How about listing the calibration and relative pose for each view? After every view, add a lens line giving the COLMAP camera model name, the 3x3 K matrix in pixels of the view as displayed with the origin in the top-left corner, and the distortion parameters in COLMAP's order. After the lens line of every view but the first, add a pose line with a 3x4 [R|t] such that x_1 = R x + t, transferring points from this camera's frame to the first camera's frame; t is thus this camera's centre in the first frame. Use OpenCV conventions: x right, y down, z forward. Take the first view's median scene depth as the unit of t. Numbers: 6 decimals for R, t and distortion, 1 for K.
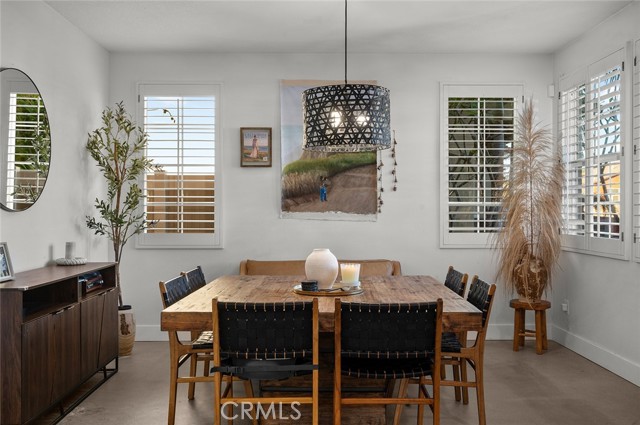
lens RADIAL K [[565.5, 0, 320.2], [0, 565.5, 216.8], [0, 0, 1]] dist [-0.002760, 0.015605]
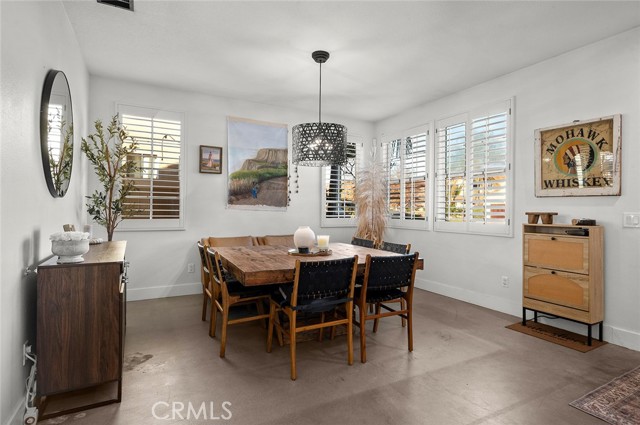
lens RADIAL K [[334.9, 0, 319.1], [0, 334.9, 208.6], [0, 0, 1]] dist [0.000500, -0.000299]
pose [[0.886128, 0.010723, 0.463317, -0.264866], [-0.004135, 0.999875, -0.015232, 0.014586], [-0.463423, 0.011581, 0.886062, 0.108469]]
